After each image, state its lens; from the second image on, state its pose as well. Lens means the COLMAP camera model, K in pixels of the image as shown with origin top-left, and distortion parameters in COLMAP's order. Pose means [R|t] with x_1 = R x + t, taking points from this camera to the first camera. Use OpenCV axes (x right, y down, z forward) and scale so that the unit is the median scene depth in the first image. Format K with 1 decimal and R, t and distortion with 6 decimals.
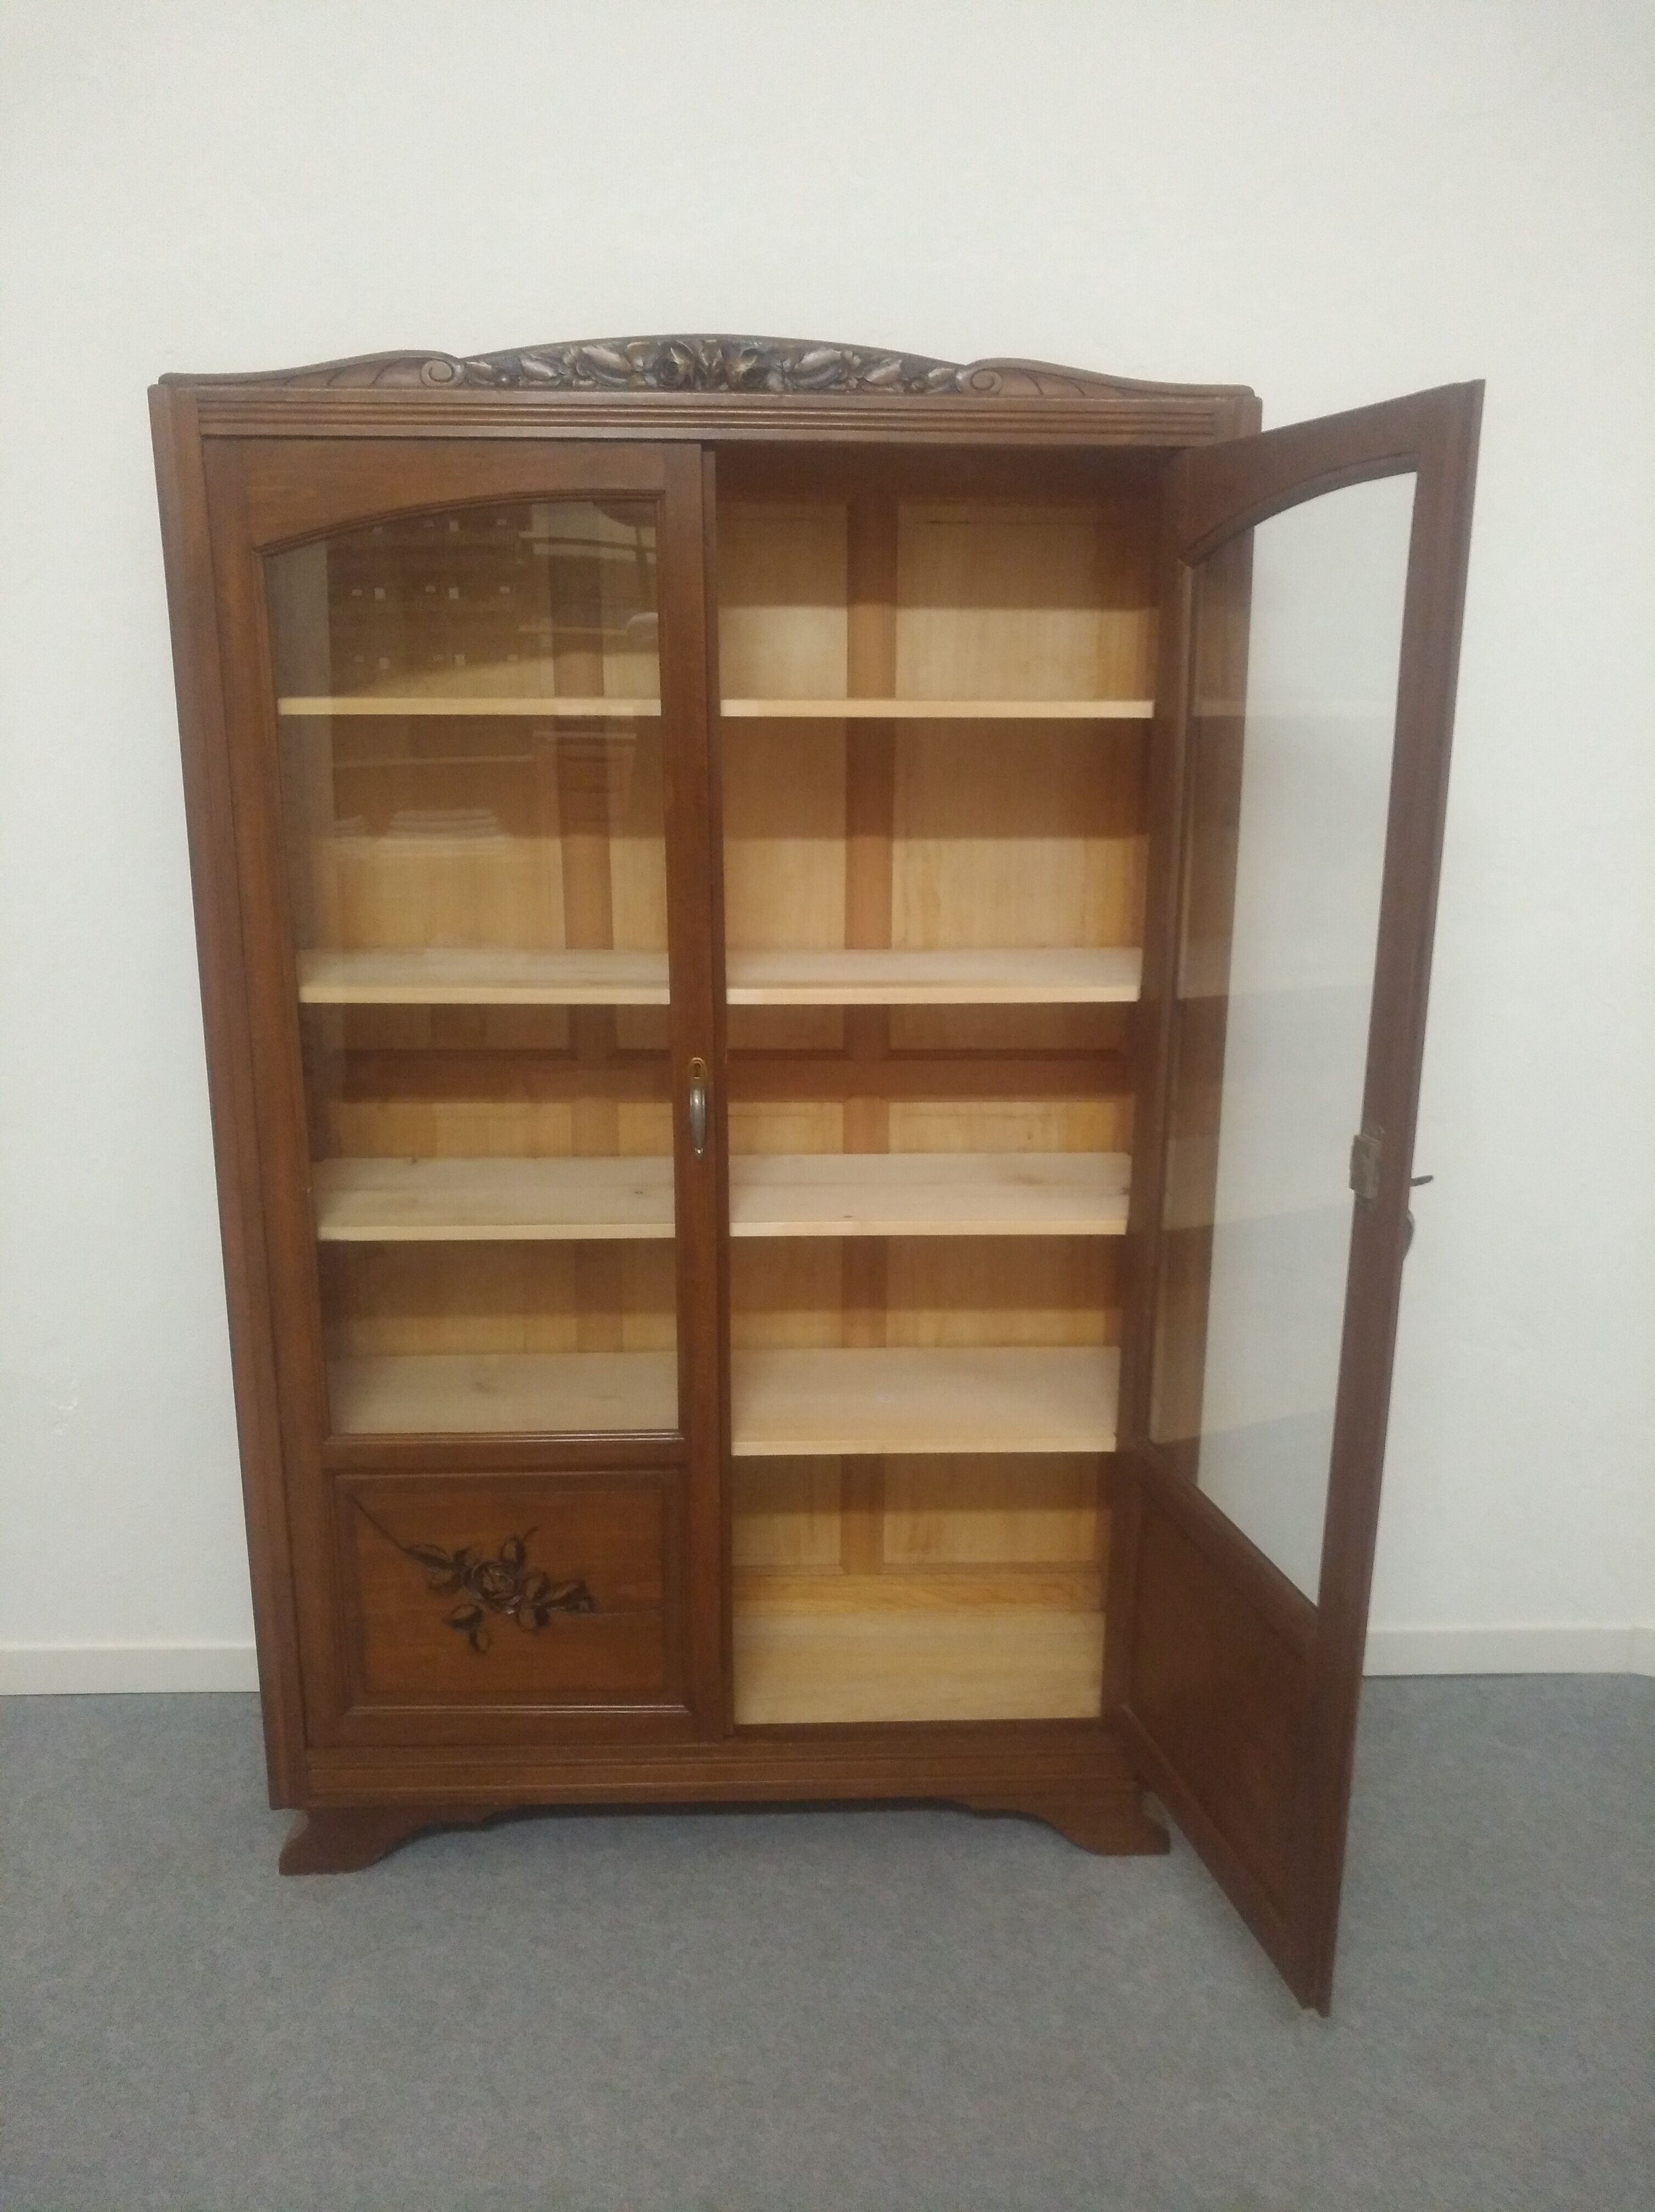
lens RADIAL K [[1726.1, 0, 827.5], [0, 1726.1, 1106.0], [0, 0, 1]] dist [-0.036646, 0.045577]
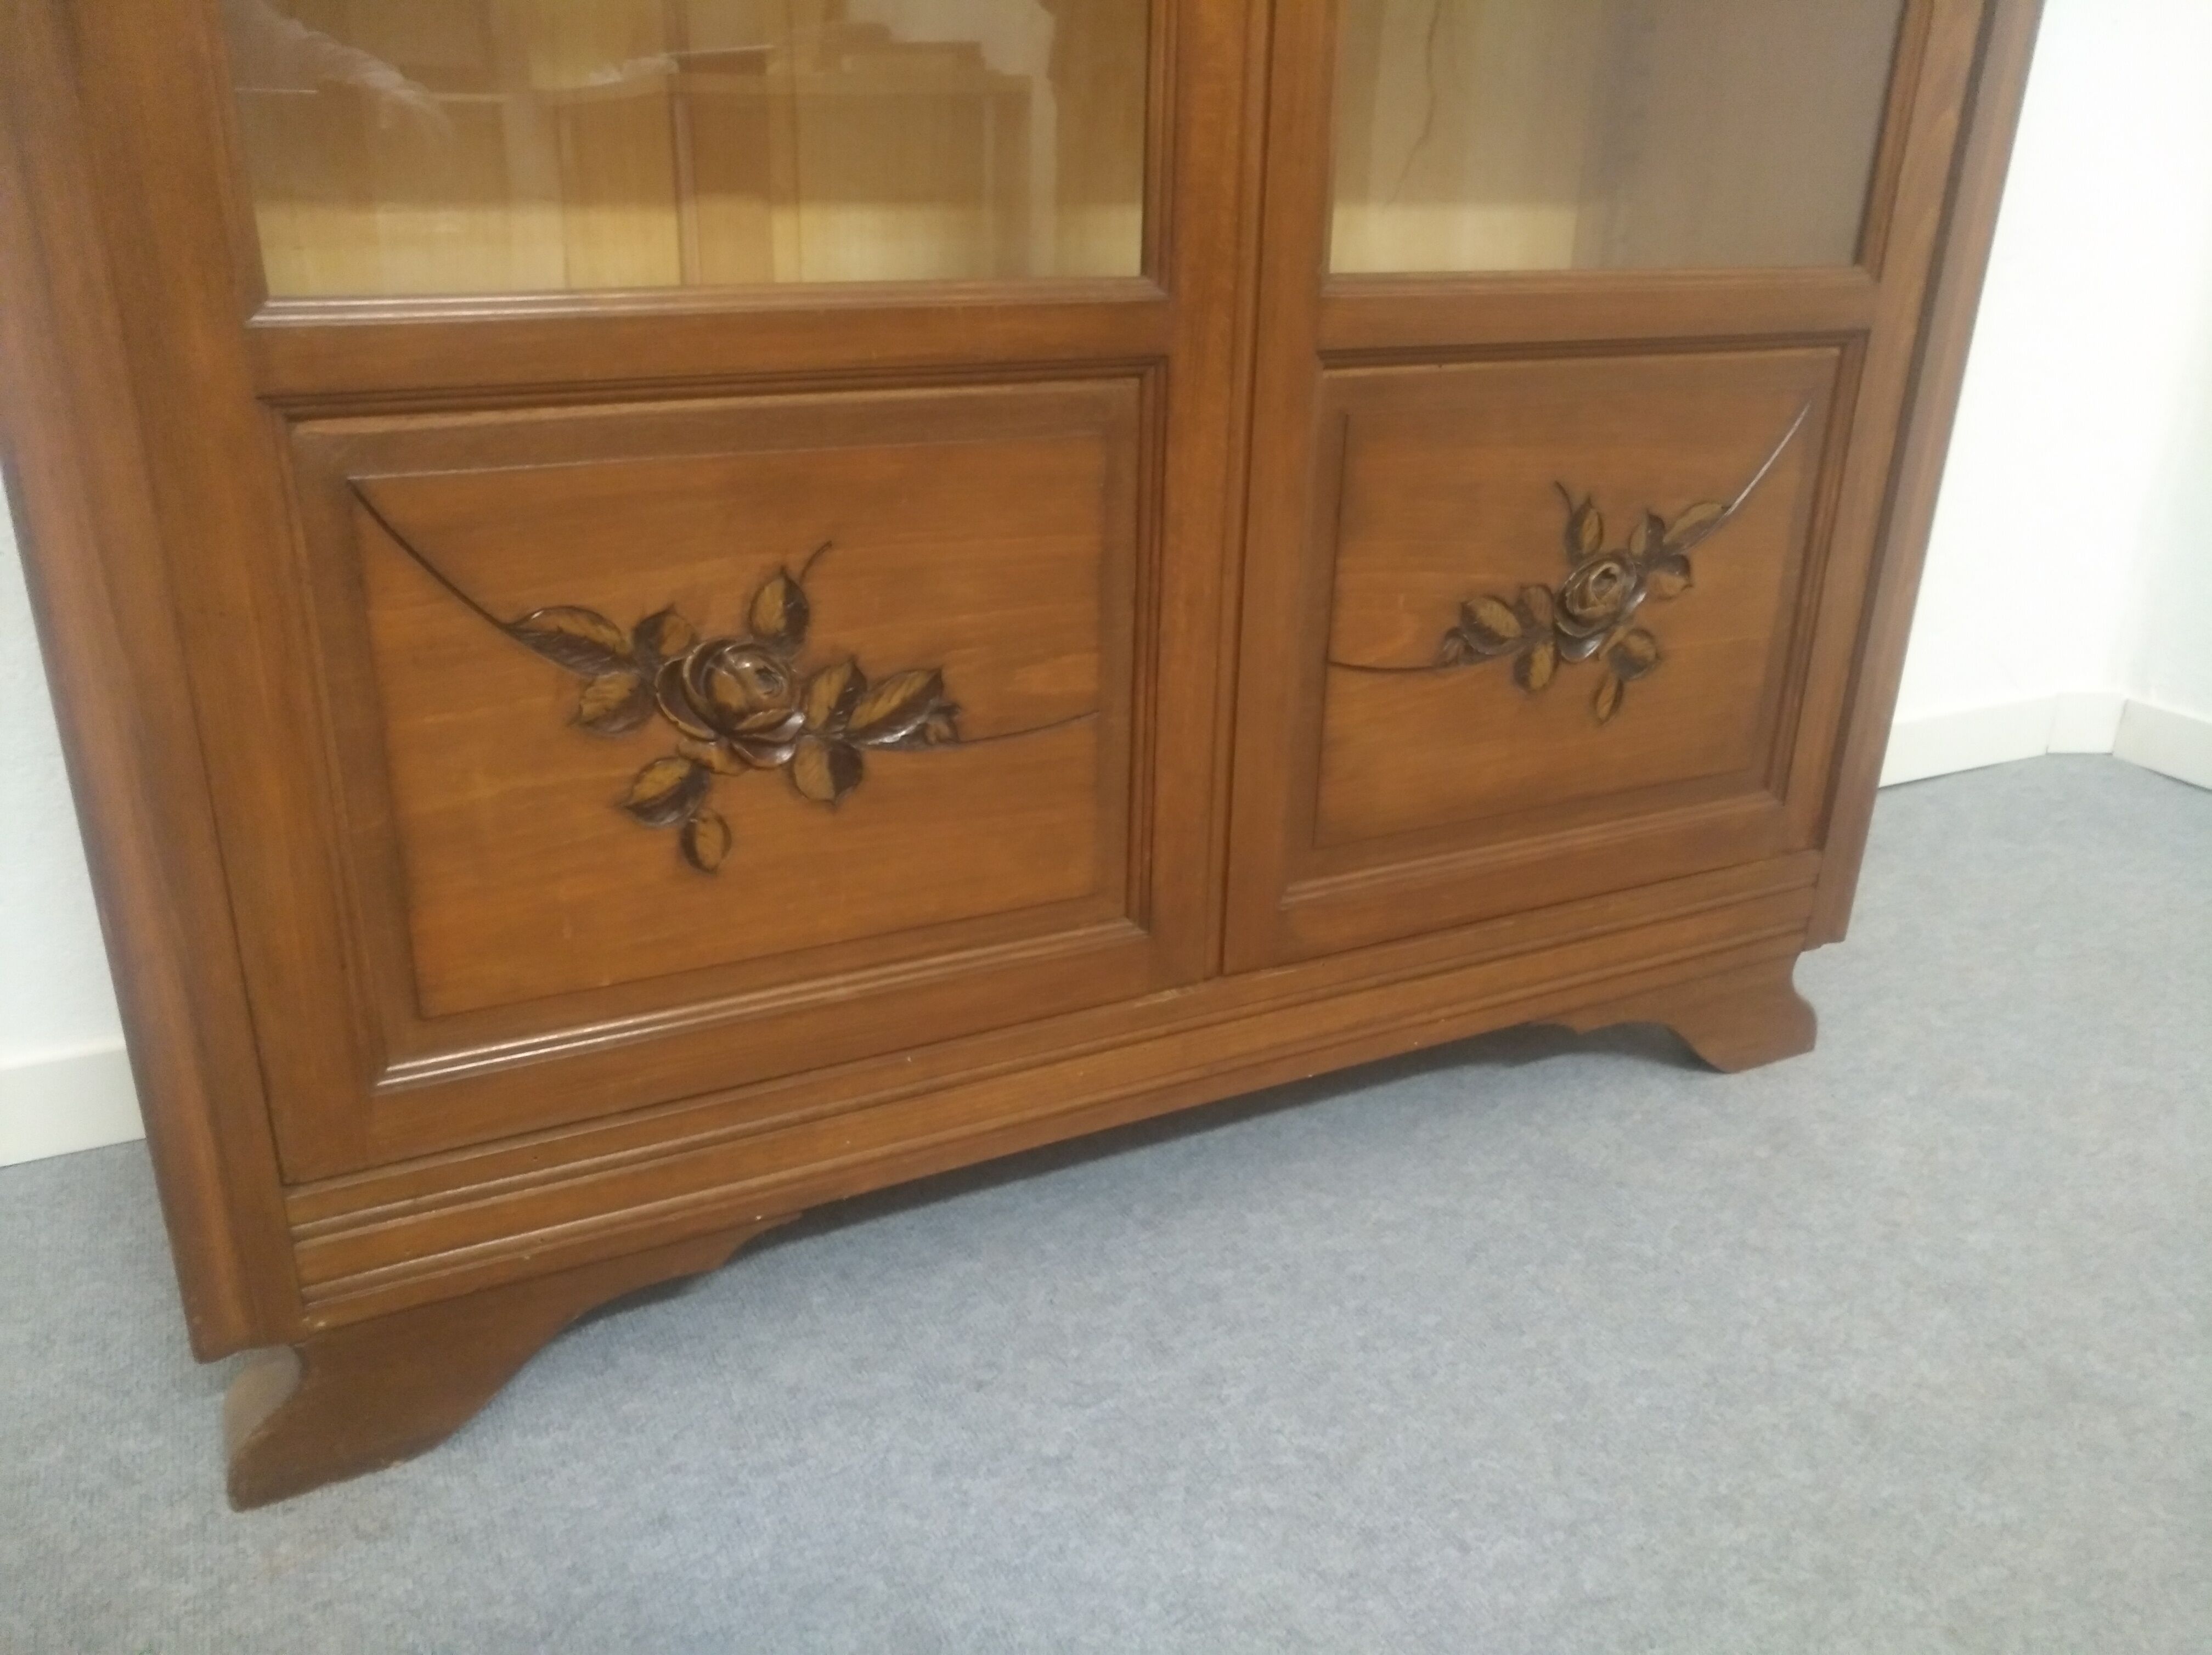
lens RADIAL K [[1714.8, 0, 1106.0], [0, 1714.8, 827.5], [0, 0, 1]] dist [-0.024298, 0.039535]
pose [[0.908029, -0.142286, 0.394003, -0.283775], [0.082237, 0.982794, 0.165389, 0.252324], [-0.410756, -0.117776, 0.904106, 0.598463]]
